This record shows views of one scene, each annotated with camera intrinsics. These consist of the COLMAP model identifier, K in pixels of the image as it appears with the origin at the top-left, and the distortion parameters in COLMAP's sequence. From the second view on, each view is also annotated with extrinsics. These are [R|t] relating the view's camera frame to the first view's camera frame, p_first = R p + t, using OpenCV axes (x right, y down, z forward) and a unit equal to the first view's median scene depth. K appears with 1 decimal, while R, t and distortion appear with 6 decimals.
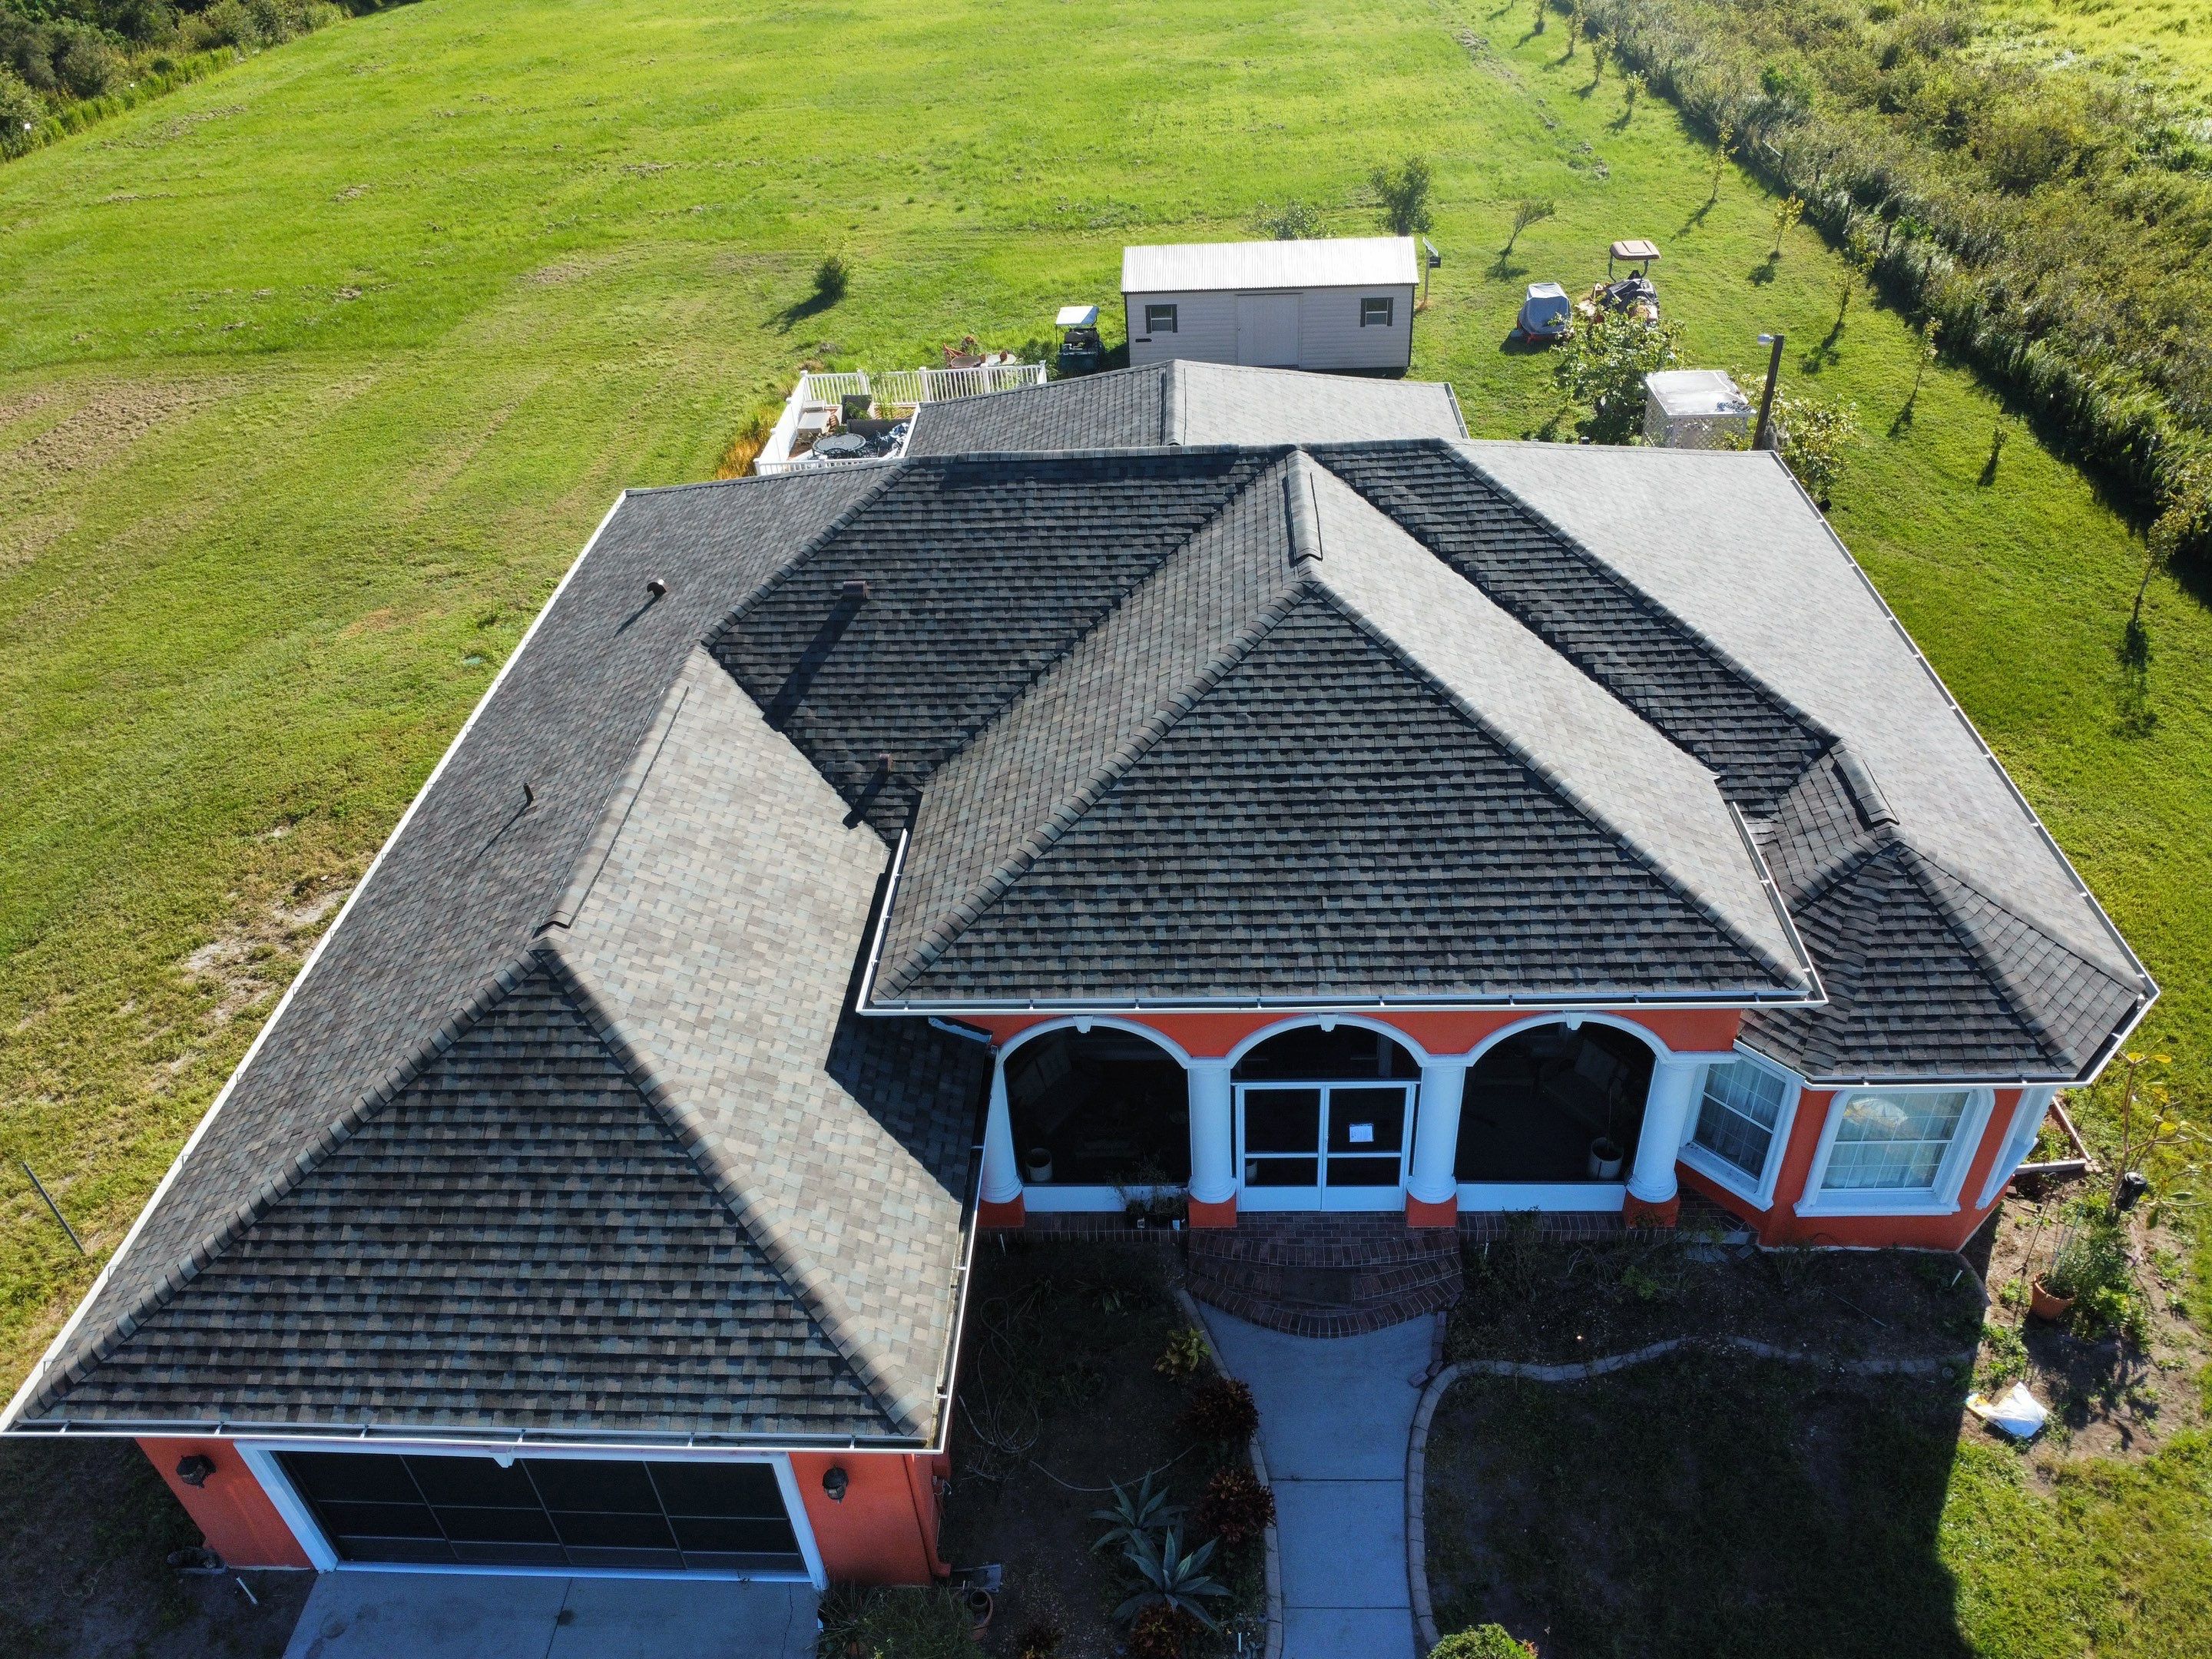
lens RADIAL K [[1602.8, 0, 1094.5], [0, 1602.8, 819.4], [0, 0, 1]] dist [-0.013720, -0.033415]
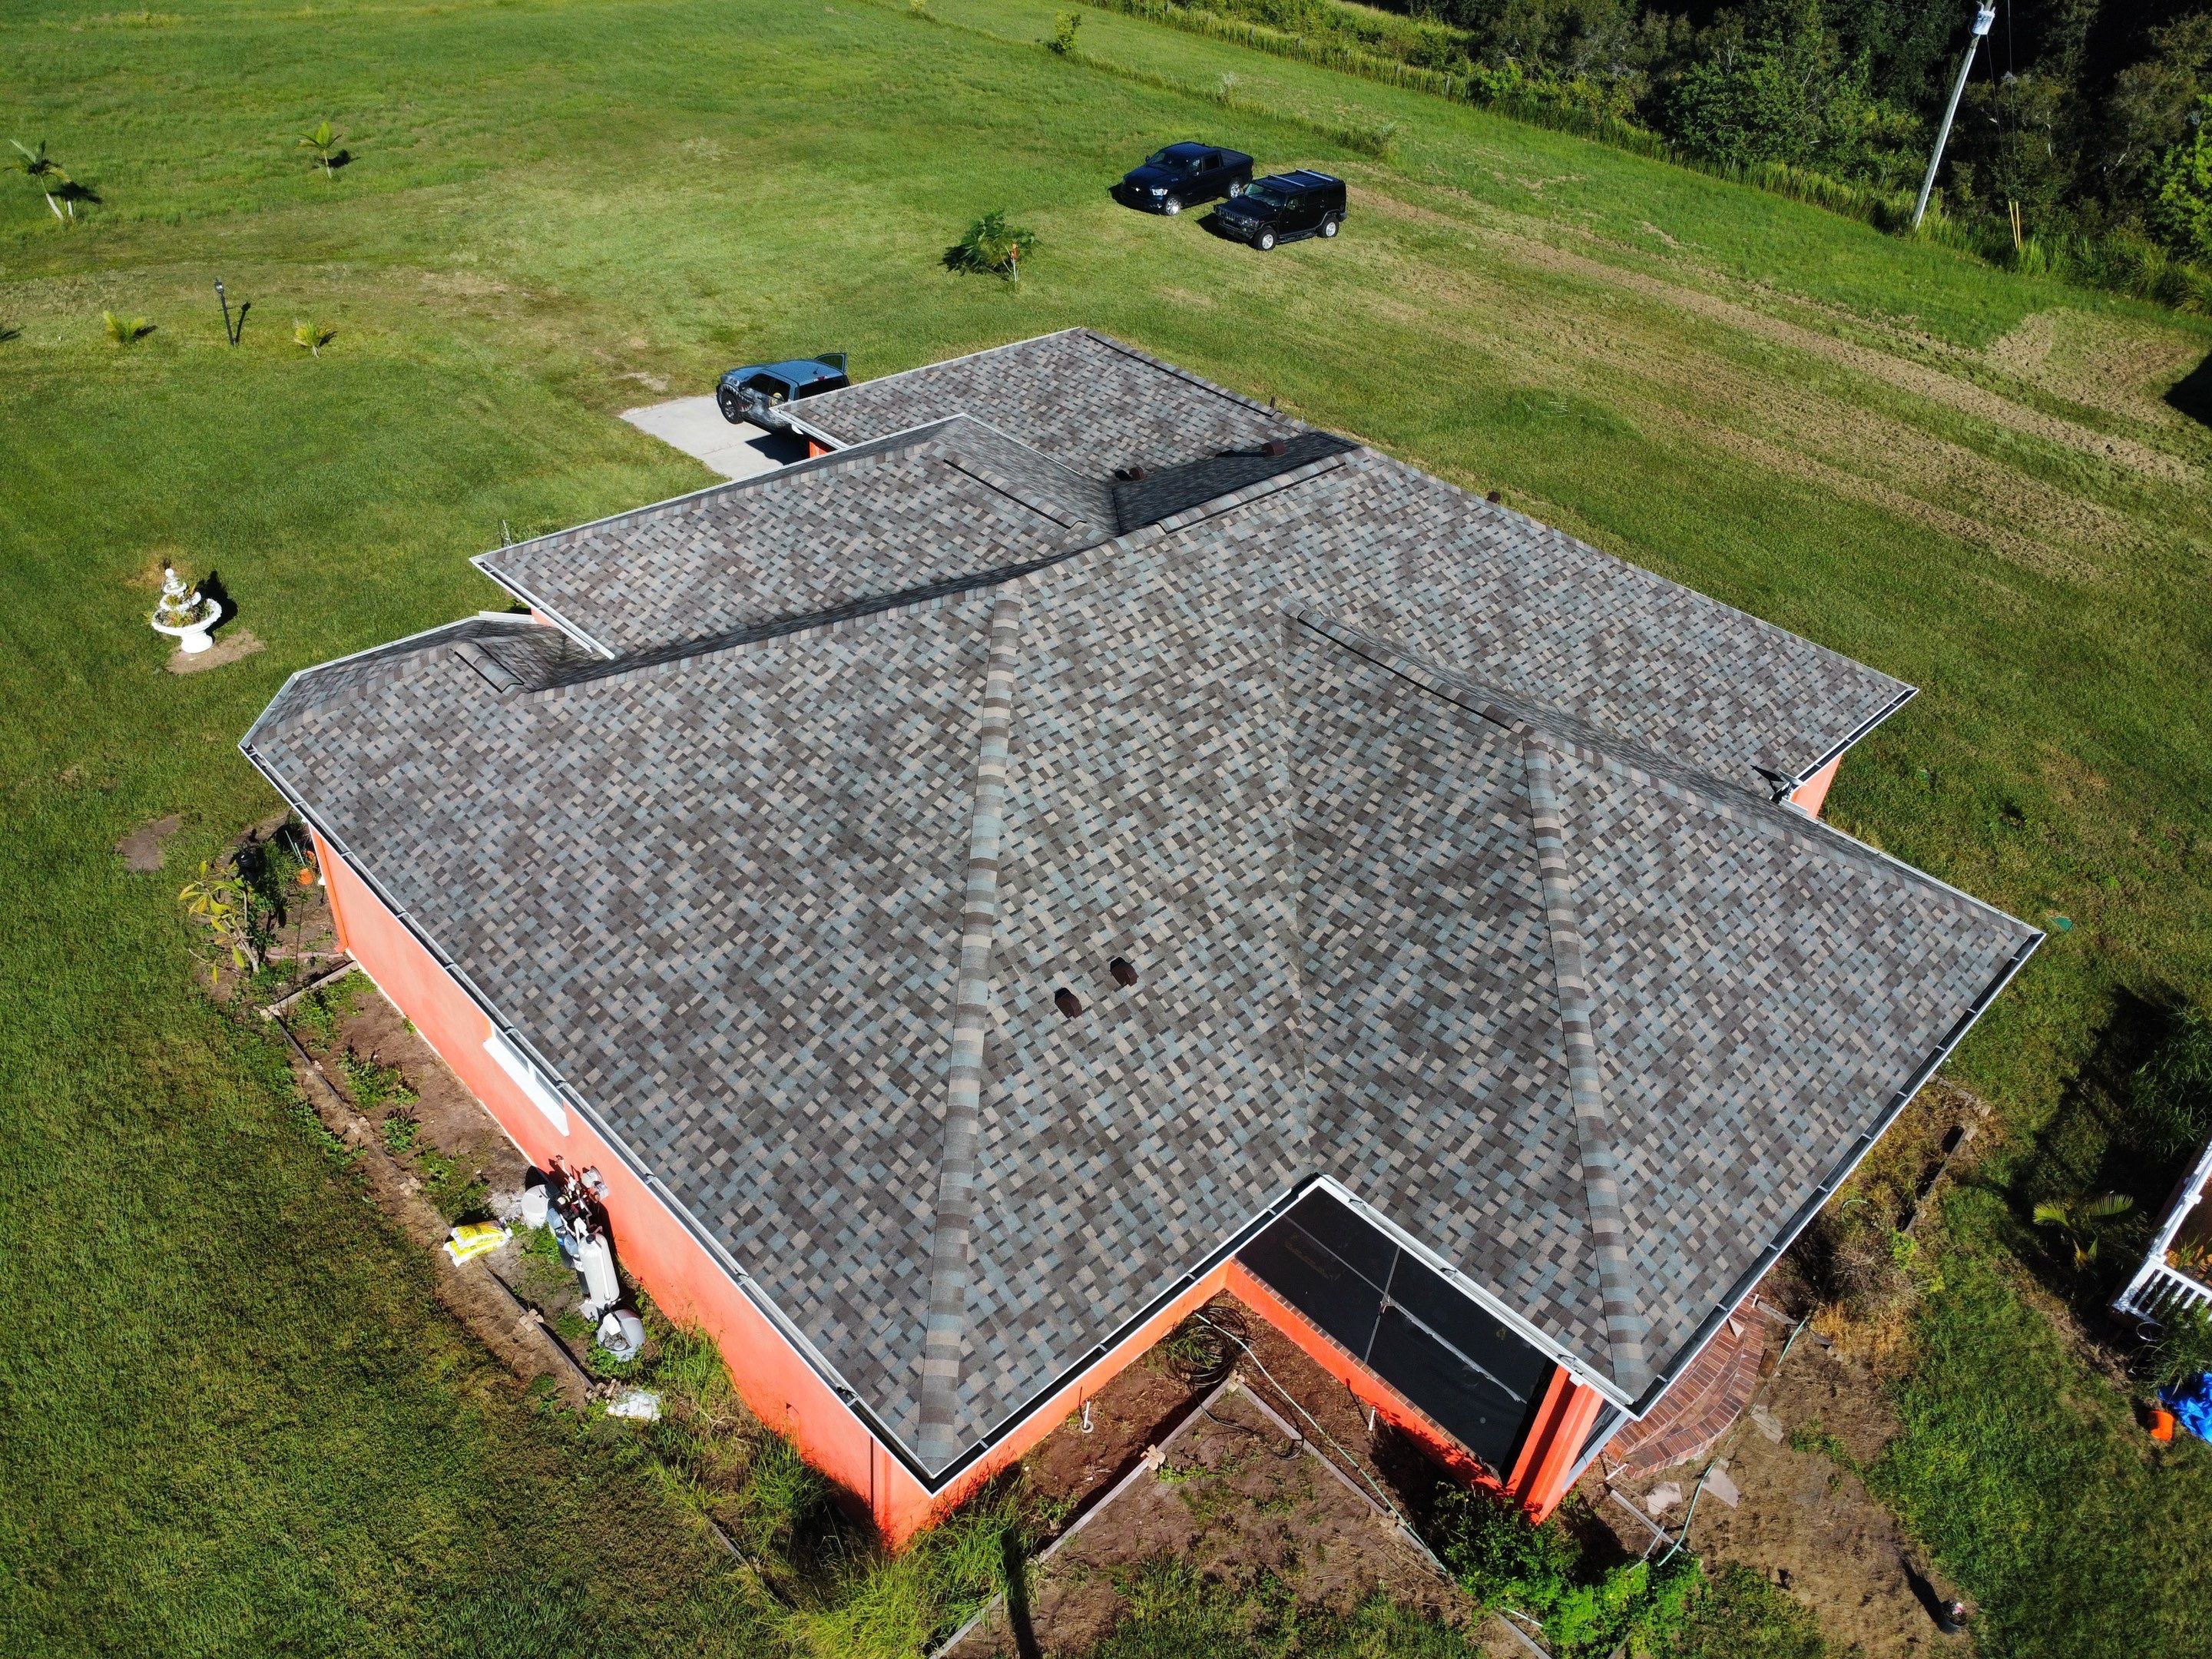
lens RADIAL K [[1602.8, 0, 1094.5], [0, 1602.8, 819.4], [0, 0, 1]] dist [-0.013720, -0.033415]
pose [[-0.676322, 0.441412, -0.589698, 0.933637], [-0.463473, 0.367224, 0.806436, -1.134069], [0.572522, 0.818720, -0.043779, 1.414981]]
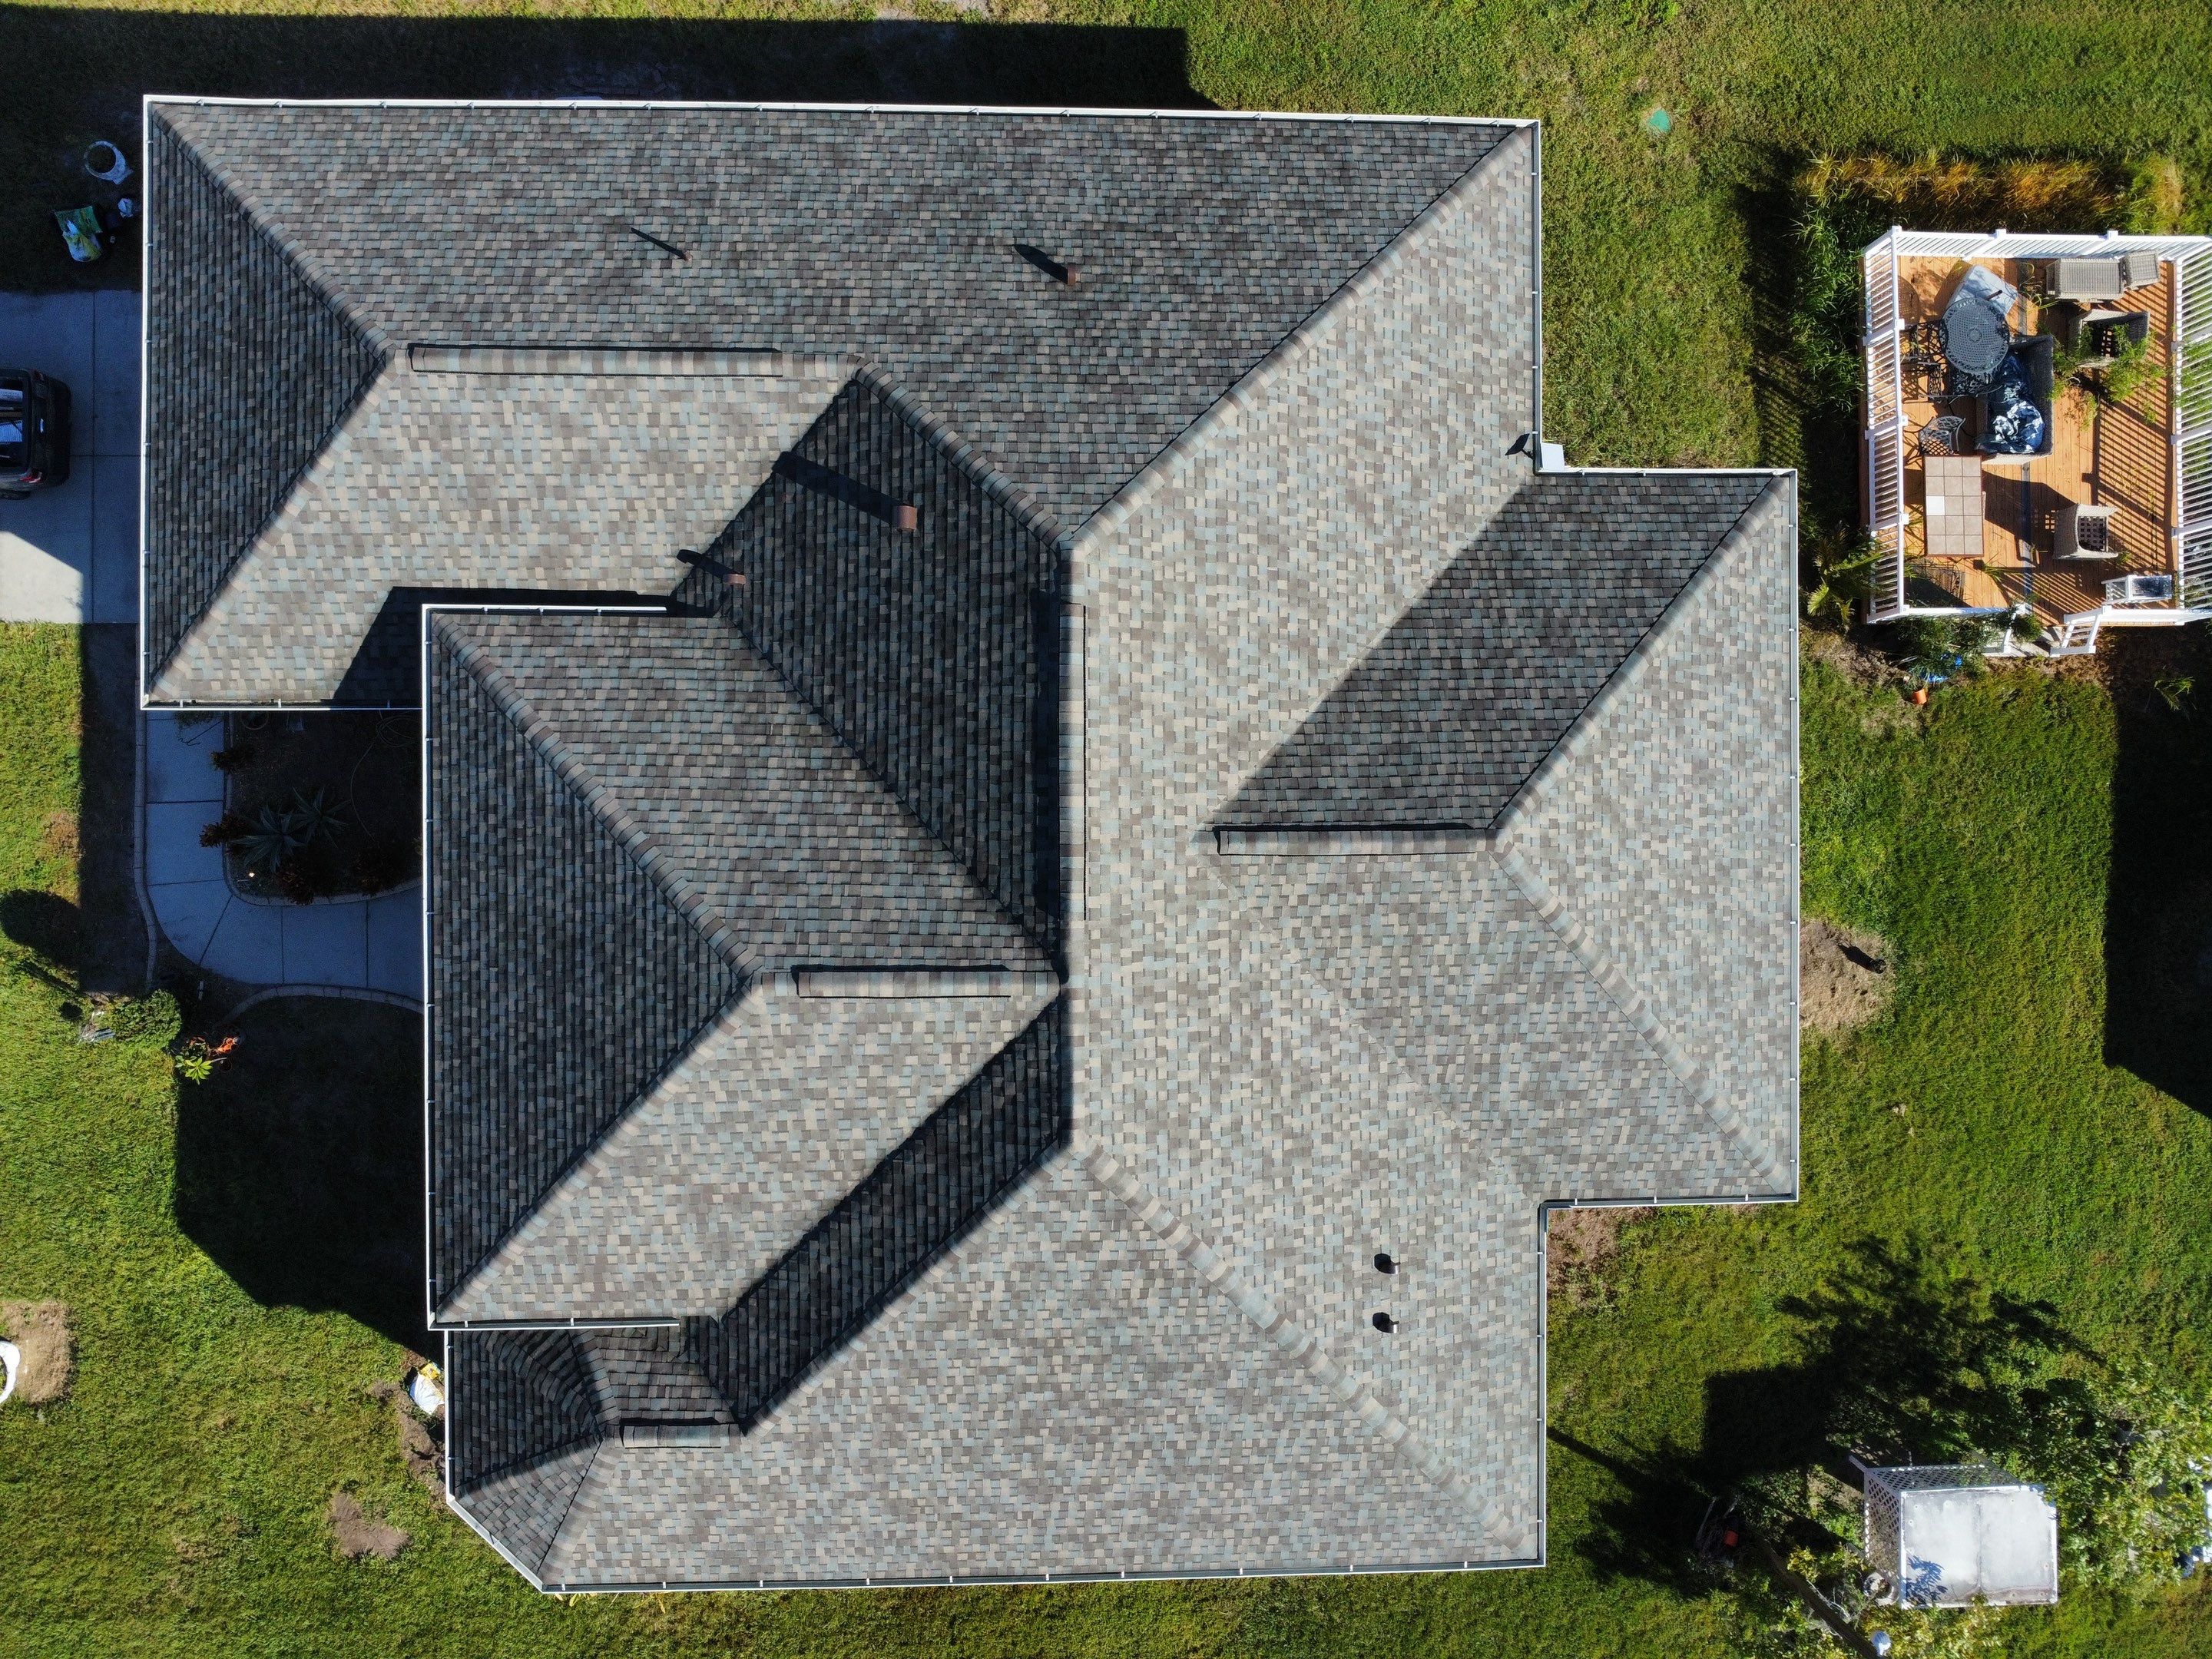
lens RADIAL K [[1602.8, 0, 1094.5], [0, 1602.8, 819.4], [0, 0, 1]] dist [-0.013720, -0.033415]
pose [[0.049848, 0.996885, 0.061122, -0.024729], [-0.631642, -0.015939, 0.775096, -1.134541], [0.773656, -0.077245, 0.628880, 0.545944]]
